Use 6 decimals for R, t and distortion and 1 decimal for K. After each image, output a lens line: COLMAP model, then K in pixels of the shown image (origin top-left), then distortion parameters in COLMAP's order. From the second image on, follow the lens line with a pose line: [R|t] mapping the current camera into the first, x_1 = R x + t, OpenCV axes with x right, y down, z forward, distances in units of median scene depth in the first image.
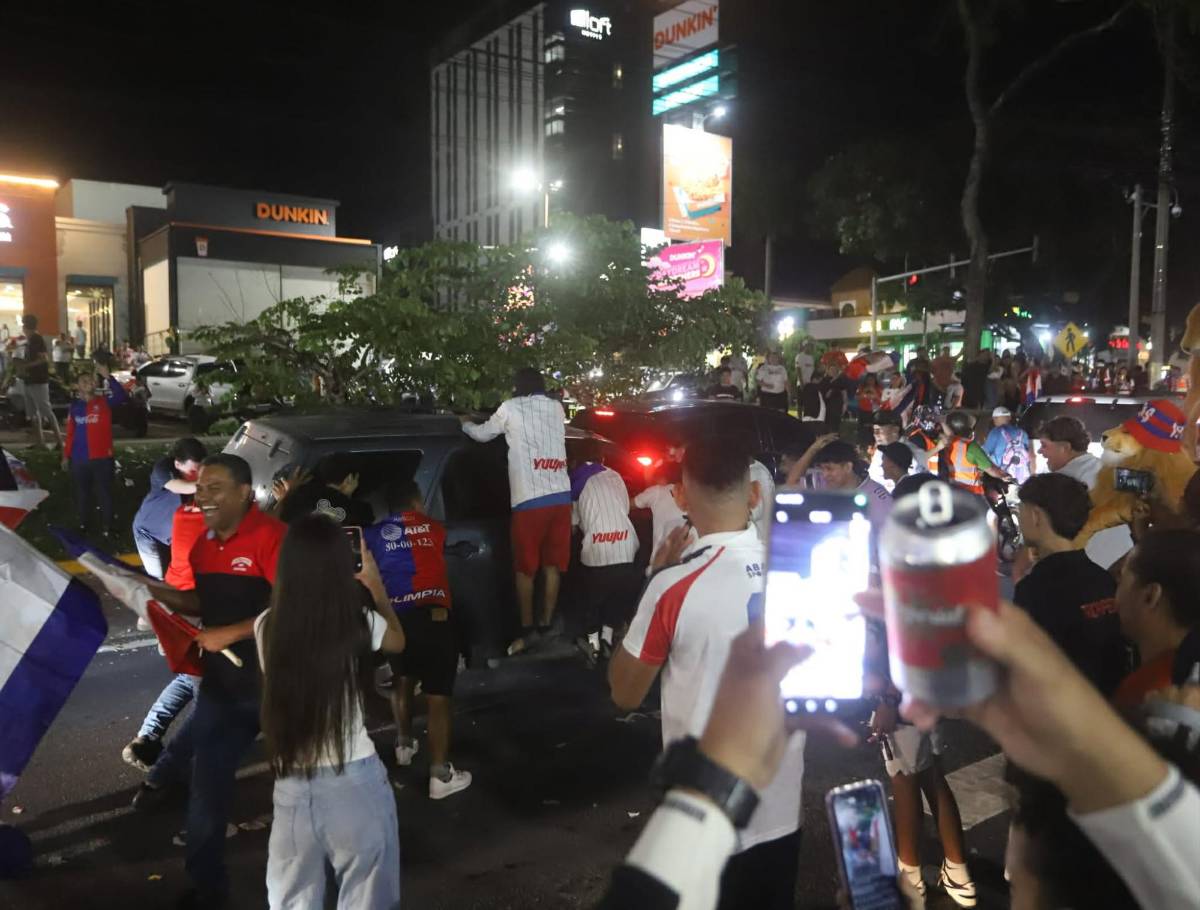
lens RADIAL K [[990.4, 0, 601.1], [0, 990.4, 455.1], [0, 0, 1]] dist [-0.013650, 0.007390]
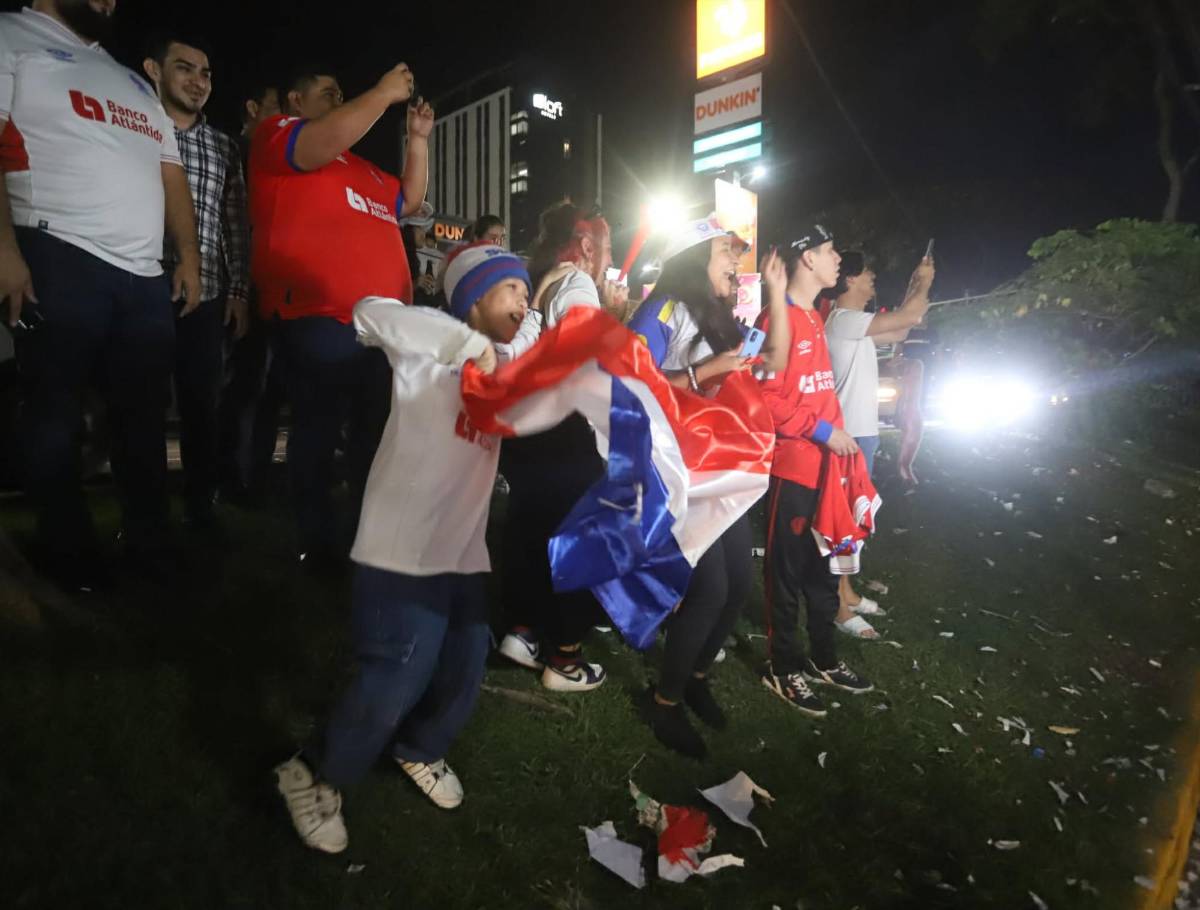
lens RADIAL K [[774.0, 0, 586.9], [0, 774.0, 436.7], [0, 0, 1]] dist [-0.051316, 0.001429]
pose [[0.986567, -0.000927, 0.163353, -0.239303], [0.004501, 0.999759, -0.021505, 0.003372], [-0.163294, 0.021952, 0.986333, 0.092547]]
